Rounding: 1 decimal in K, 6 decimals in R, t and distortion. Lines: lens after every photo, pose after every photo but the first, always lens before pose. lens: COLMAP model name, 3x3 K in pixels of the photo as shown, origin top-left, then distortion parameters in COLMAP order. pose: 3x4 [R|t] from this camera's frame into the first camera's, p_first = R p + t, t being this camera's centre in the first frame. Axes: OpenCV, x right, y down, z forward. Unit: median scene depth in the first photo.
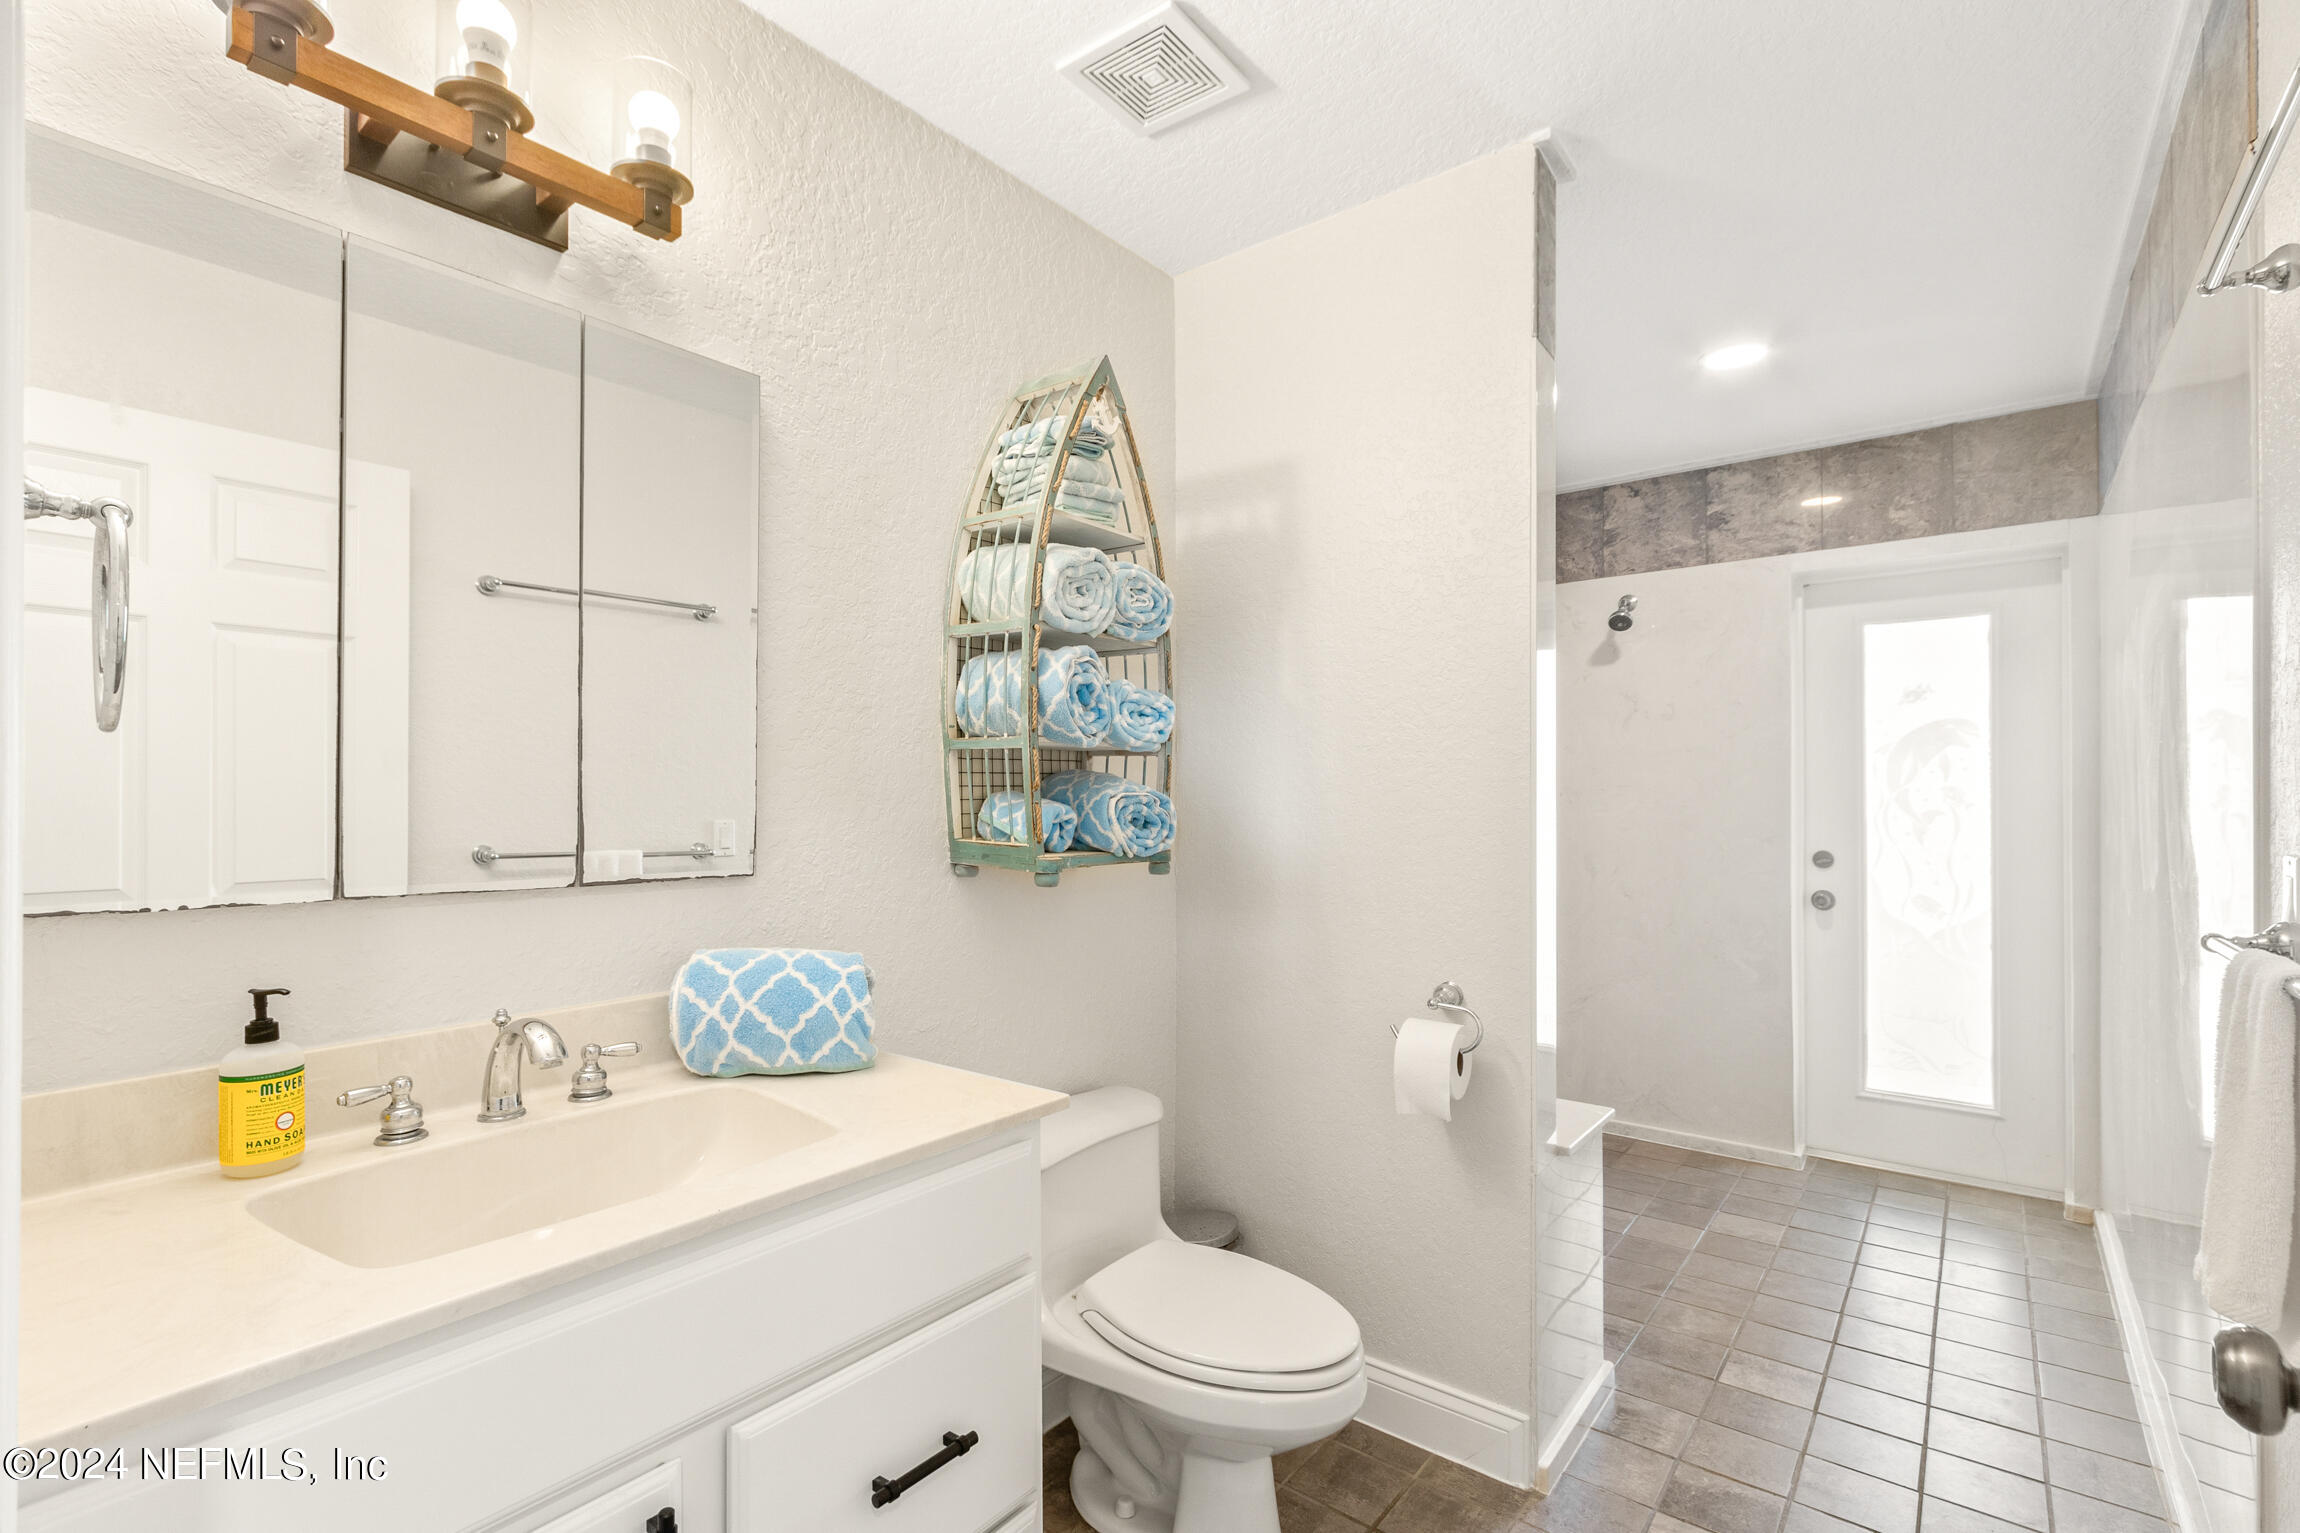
lens RADIAL K [[1062.9, 0, 1161.5], [0, 1062.9, 774.0], [0, 0, 1]] dist [0.005719, -0.000919]
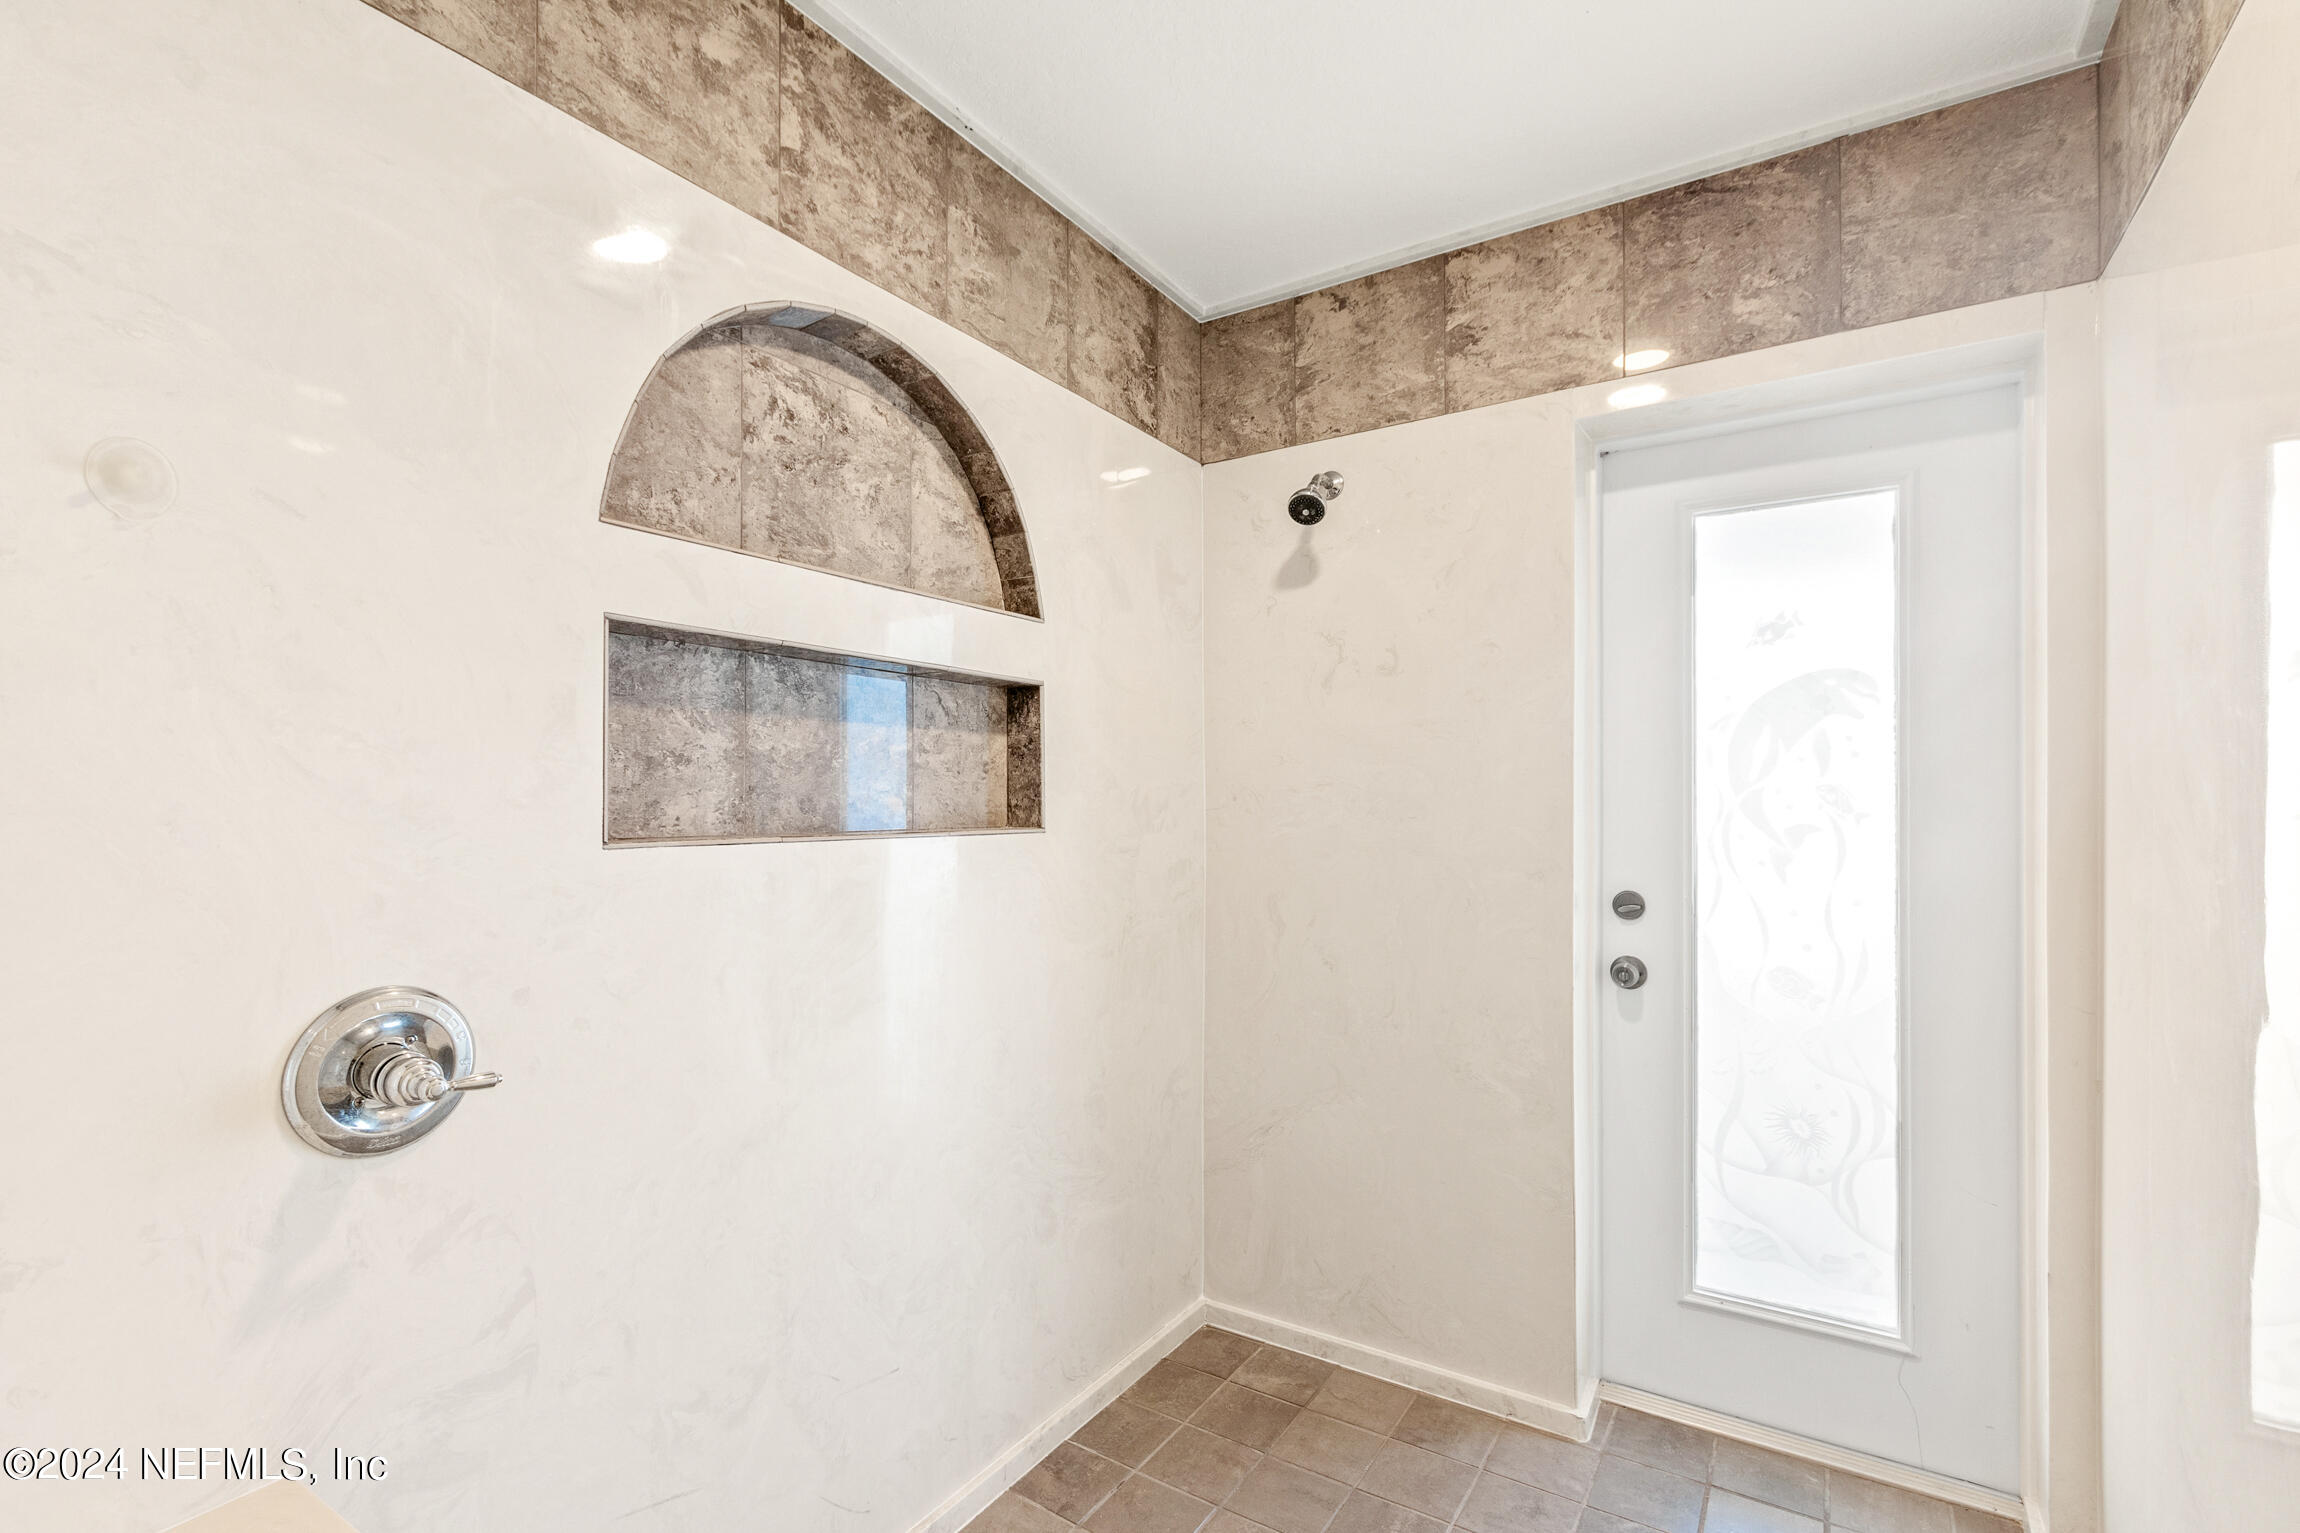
lens RADIAL K [[1062.9, 0, 1139.2], [0, 1062.9, 779.6], [0, 0, 1]] dist [0.005719, -0.000919]
pose [[0.996421, 0.003448, 0.084458, 0.299479], [-0.003480, 0.999994, 0.000227, 0.009775], [-0.084457, -0.000520, 0.996427, 0.430765]]
